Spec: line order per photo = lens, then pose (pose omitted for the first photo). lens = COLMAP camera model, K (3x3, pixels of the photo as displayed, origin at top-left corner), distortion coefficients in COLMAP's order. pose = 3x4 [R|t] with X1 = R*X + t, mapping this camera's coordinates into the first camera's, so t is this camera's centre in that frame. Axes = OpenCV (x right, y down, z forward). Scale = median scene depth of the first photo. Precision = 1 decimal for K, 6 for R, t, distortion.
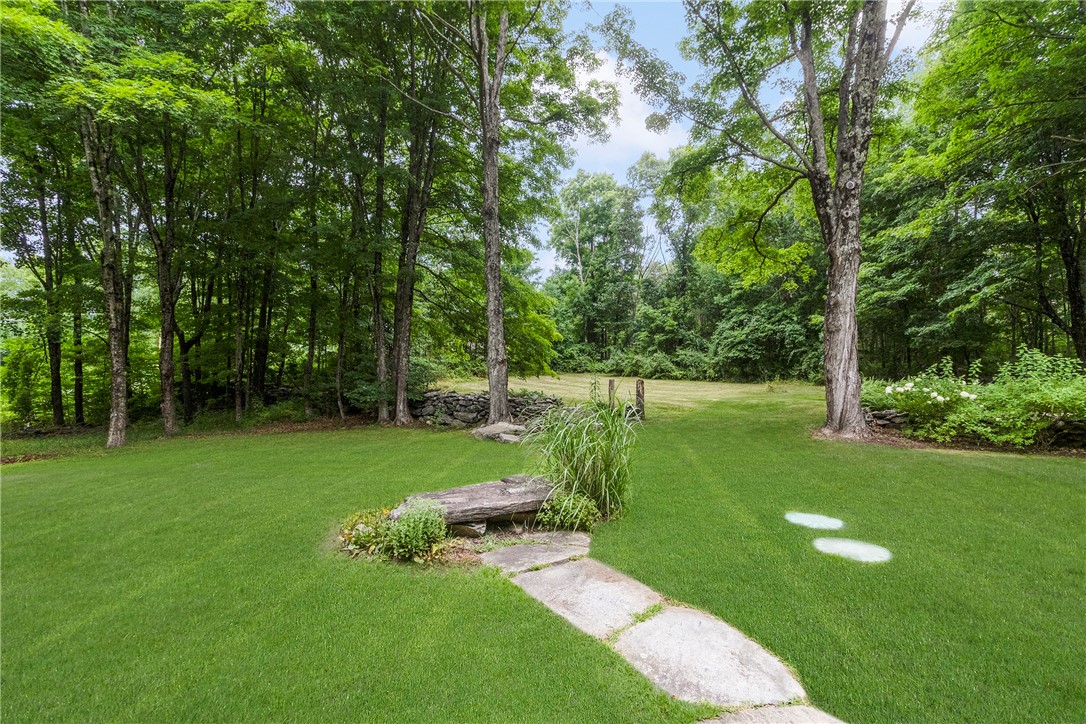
lens RADIAL K [[503.2, 0, 548.2], [0, 503.2, 357.5], [0, 0, 1]] dist [0.003615, -0.000677]
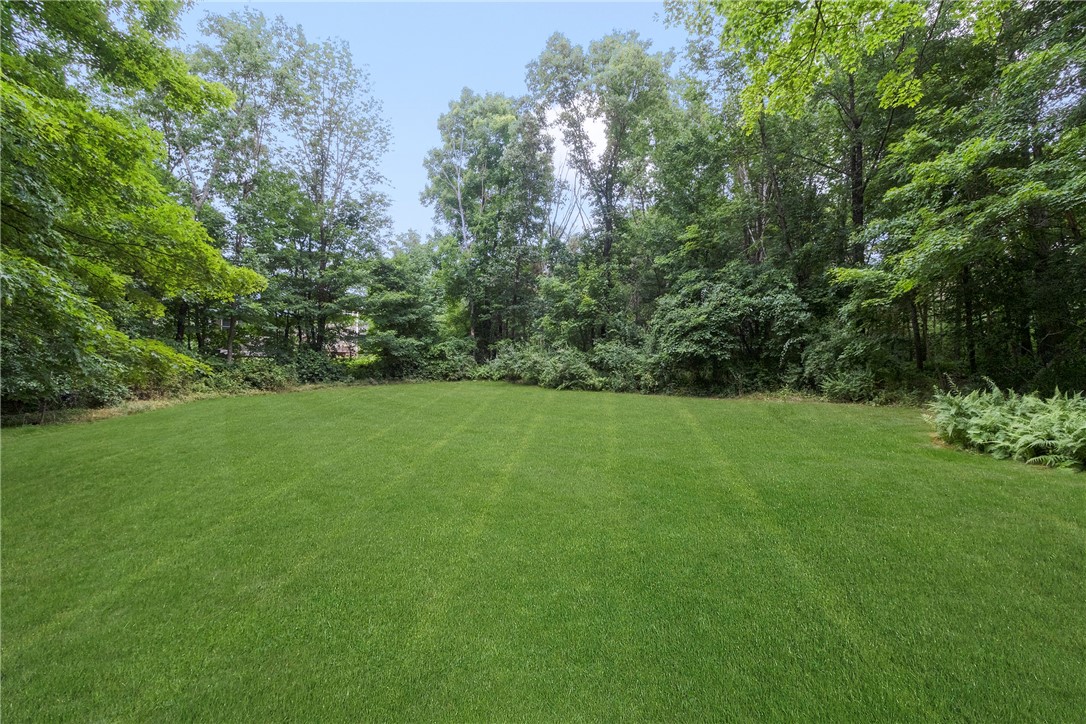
lens RADIAL K [[503.2, 0, 539.9], [0, 503.2, 359.8], [0, 0, 1]] dist [0.003615, -0.000677]
pose [[0.995524, -0.003446, 0.094446, 0.131554], [0.004108, 0.999968, -0.006816, 0.009645], [-0.094420, 0.007173, 0.995507, 0.392926]]
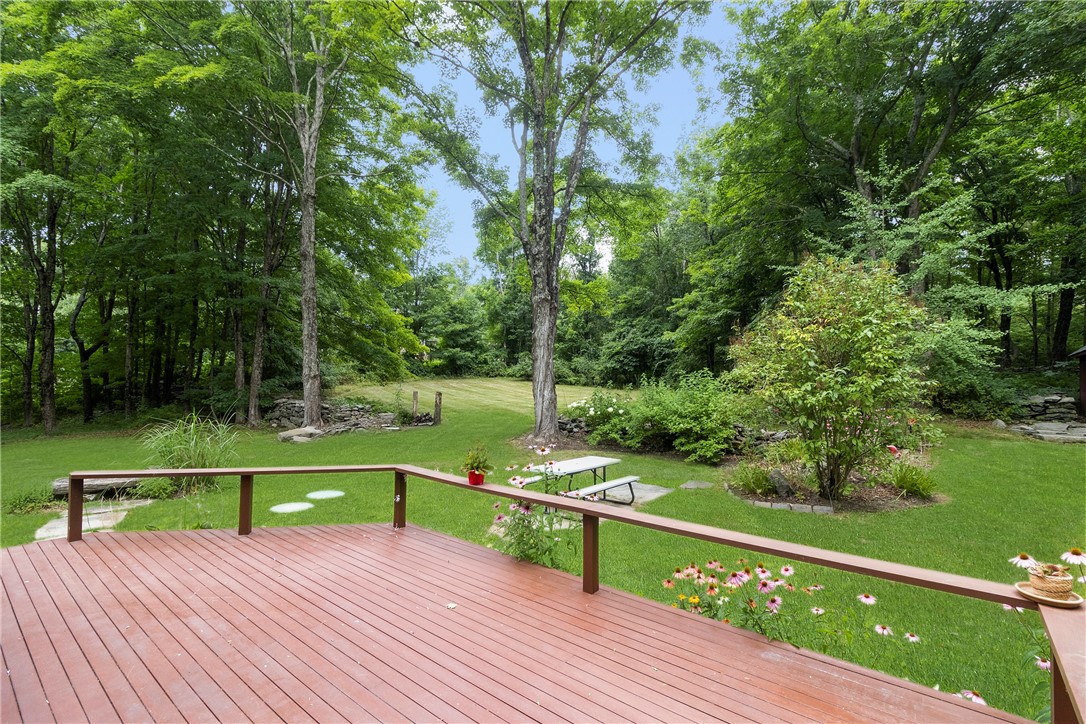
lens RADIAL K [[503.2, 0, 548.1], [0, 503.2, 355.1], [0, 0, 1]] dist [0.003615, -0.000677]
pose [[0.999390, 0.011386, 0.033004, 0.170364], [-0.011367, 0.999935, -0.000755, -0.019489], [-0.033010, 0.000380, 0.999455, -0.093416]]
